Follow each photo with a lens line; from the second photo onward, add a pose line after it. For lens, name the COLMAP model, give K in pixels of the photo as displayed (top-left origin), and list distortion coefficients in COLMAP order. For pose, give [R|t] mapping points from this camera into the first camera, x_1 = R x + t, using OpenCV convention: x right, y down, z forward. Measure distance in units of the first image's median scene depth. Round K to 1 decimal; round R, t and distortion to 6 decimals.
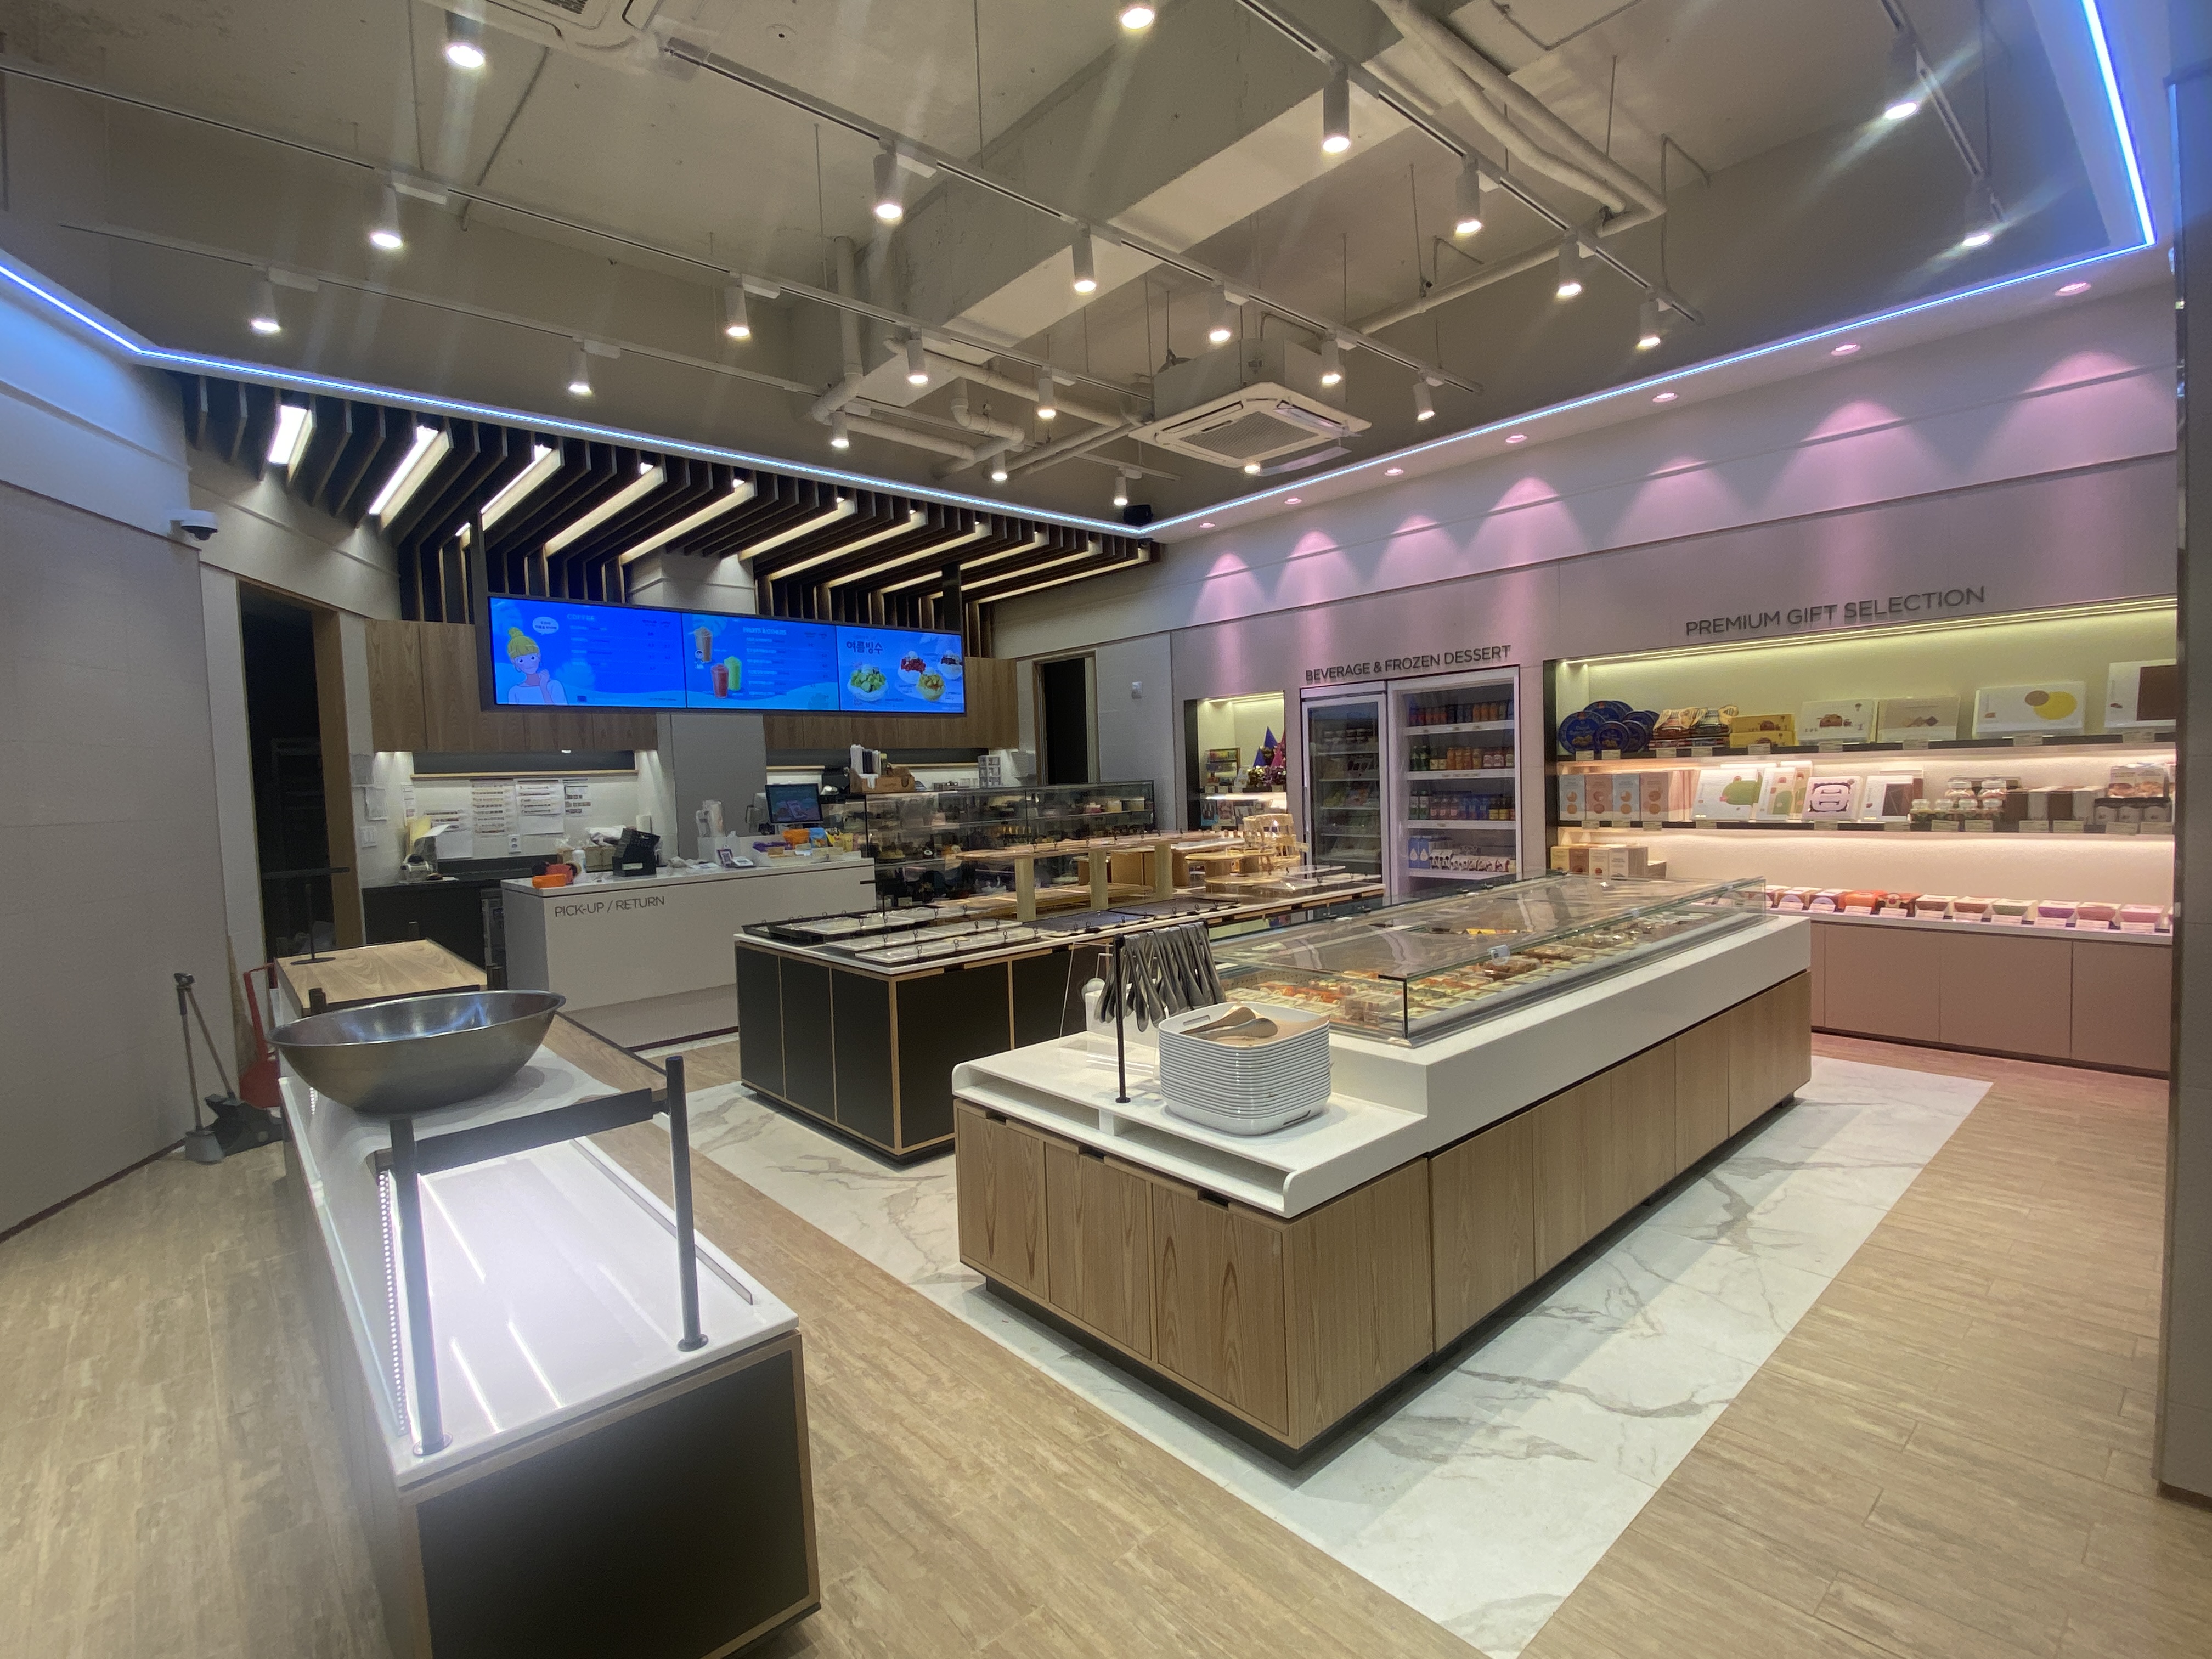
lens RADIAL K [[1010.9, 0, 1106.0], [0, 1010.9, 829.5], [0, 0, 1]] dist [-0.026126, -0.000384]
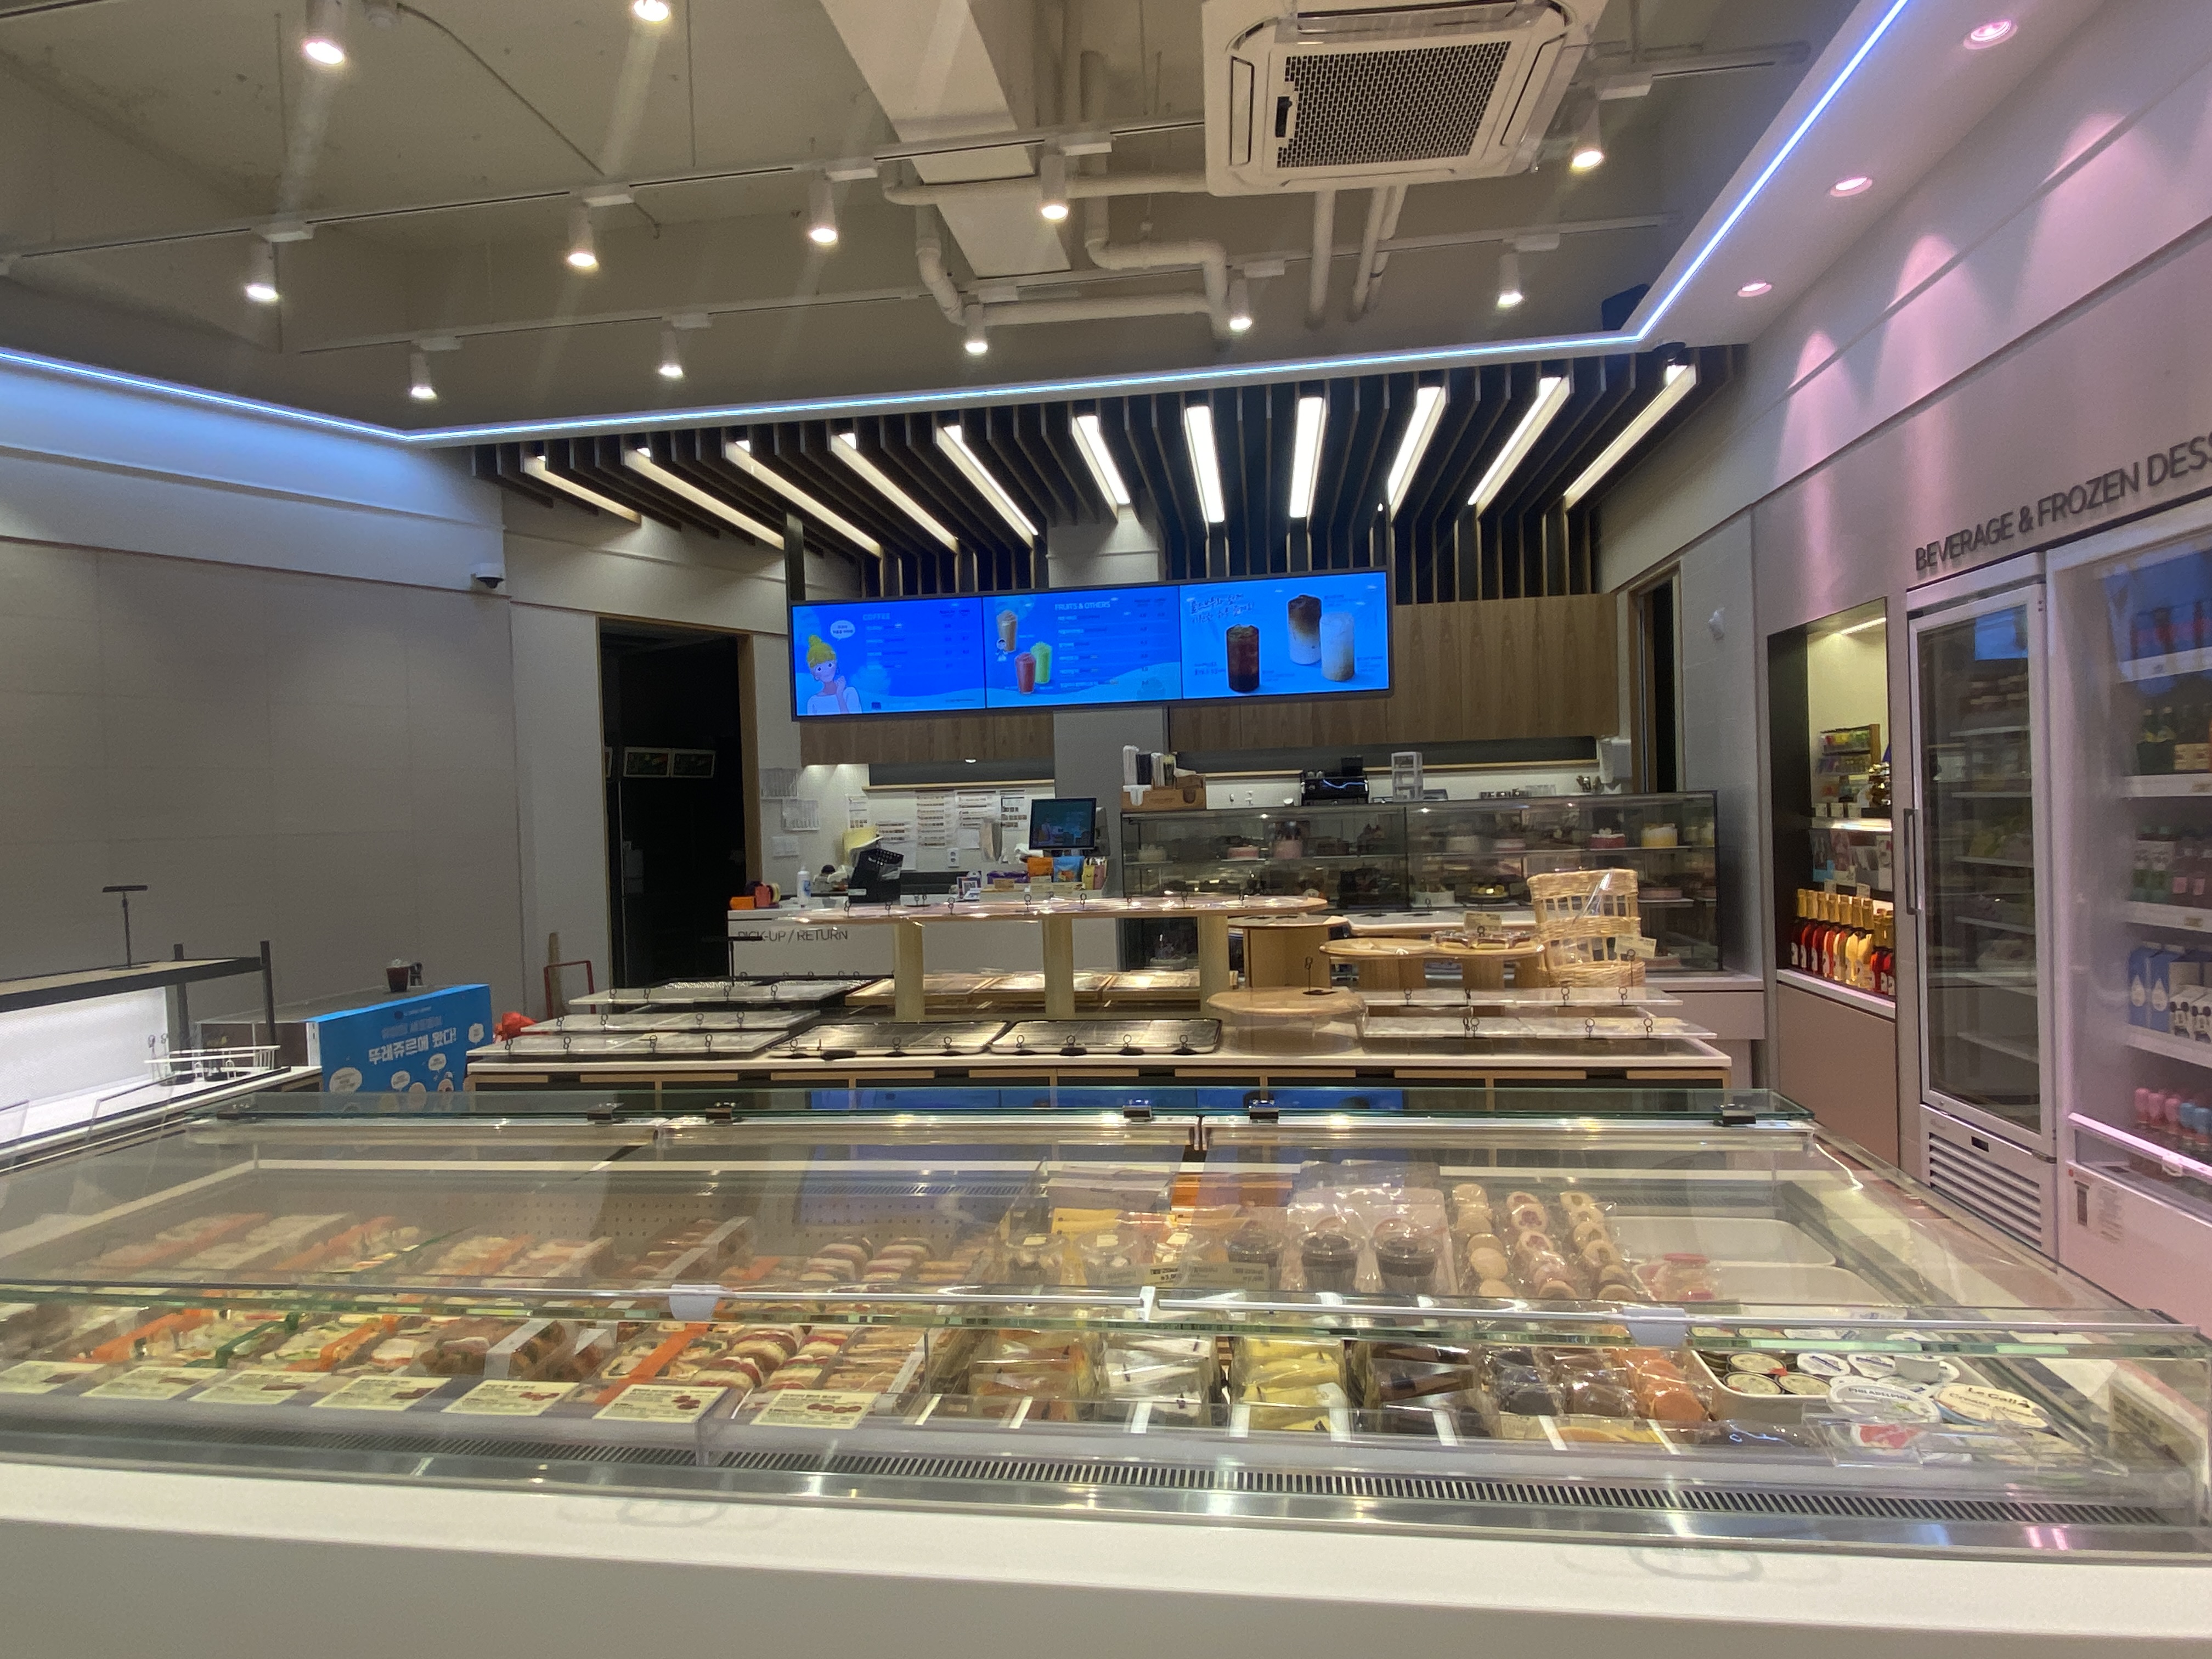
lens RADIAL K [[1259.2, 0, 1106.0], [0, 1259.2, 829.5], [0, 0, 1]] dist [0.055186, -0.031167]
pose [[0.636660, 0.024970, -0.770740, 0.483509], [-0.027136, 0.999582, 0.009968, -0.033986], [0.770667, 0.014569, 0.637071, 0.419693]]
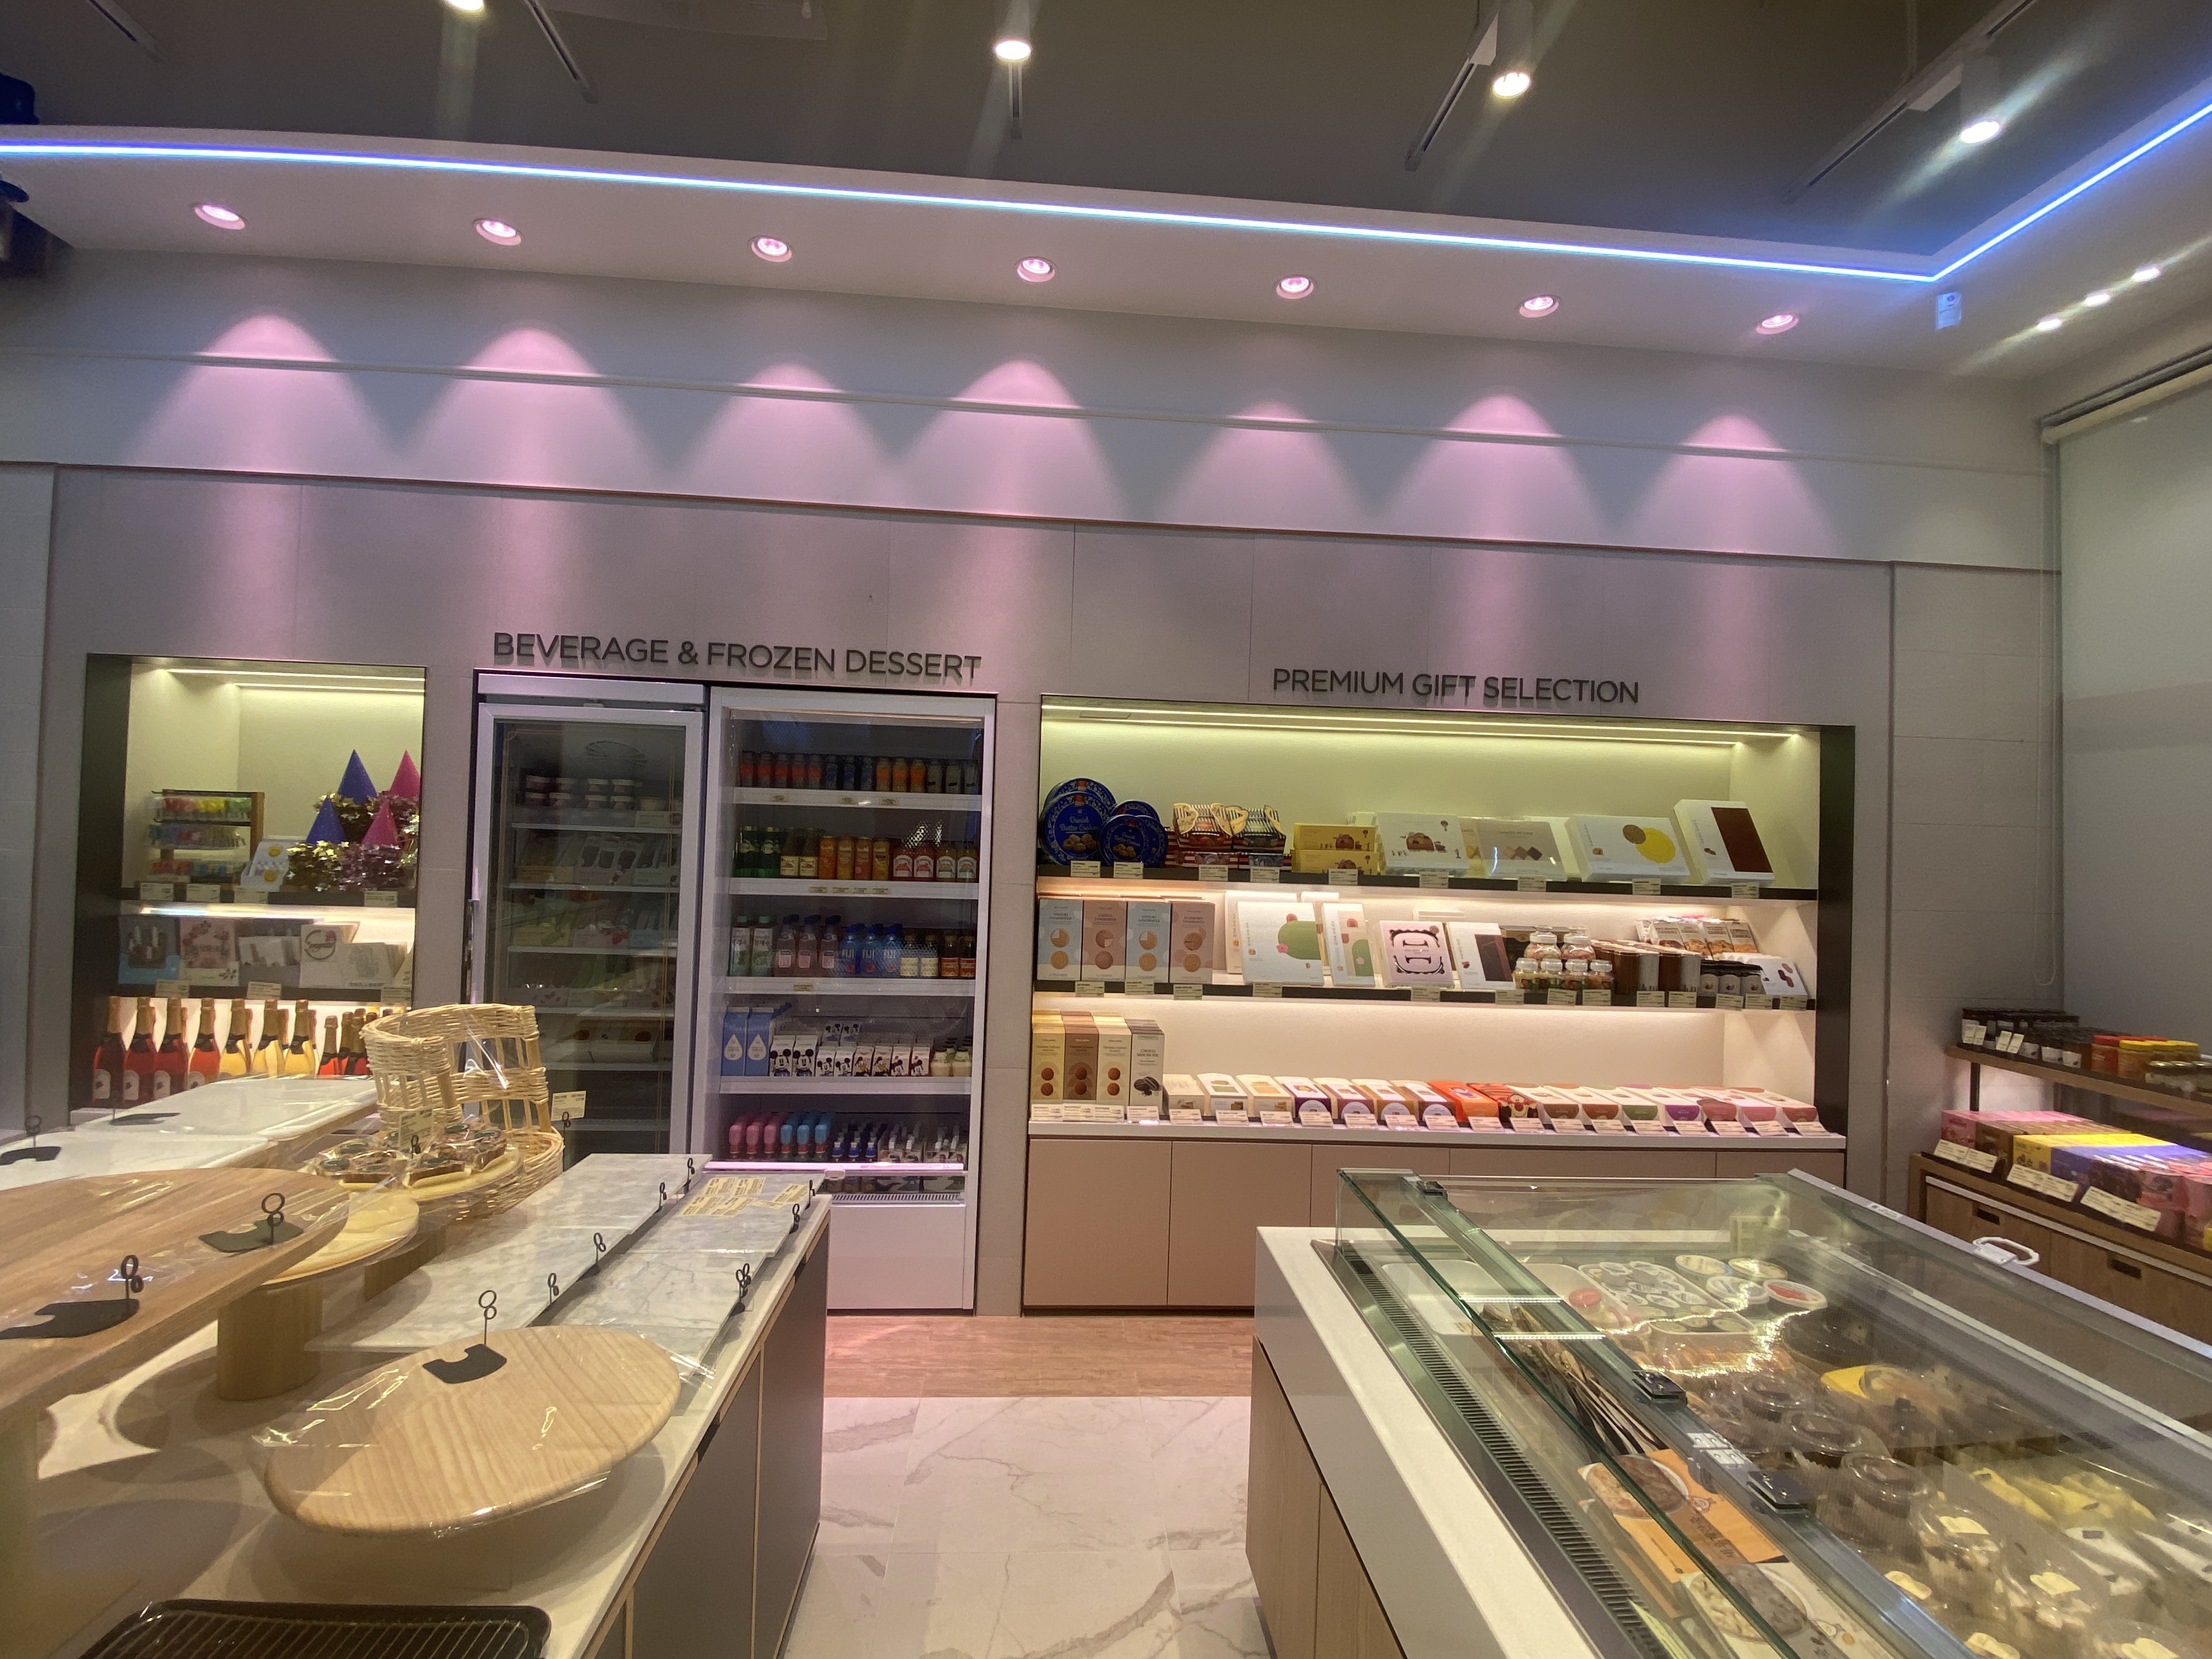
lens RADIAL K [[948.5, 0, 1106.0], [0, 948.5, 829.5], [0, 0, 1]] dist [0.050650, -0.036506]
pose [[0.624443, 0.068967, 0.778020, 0.053909], [-0.014892, 0.996964, -0.076423, -0.052723], [-0.780928, 0.036136, 0.623575, 0.627693]]
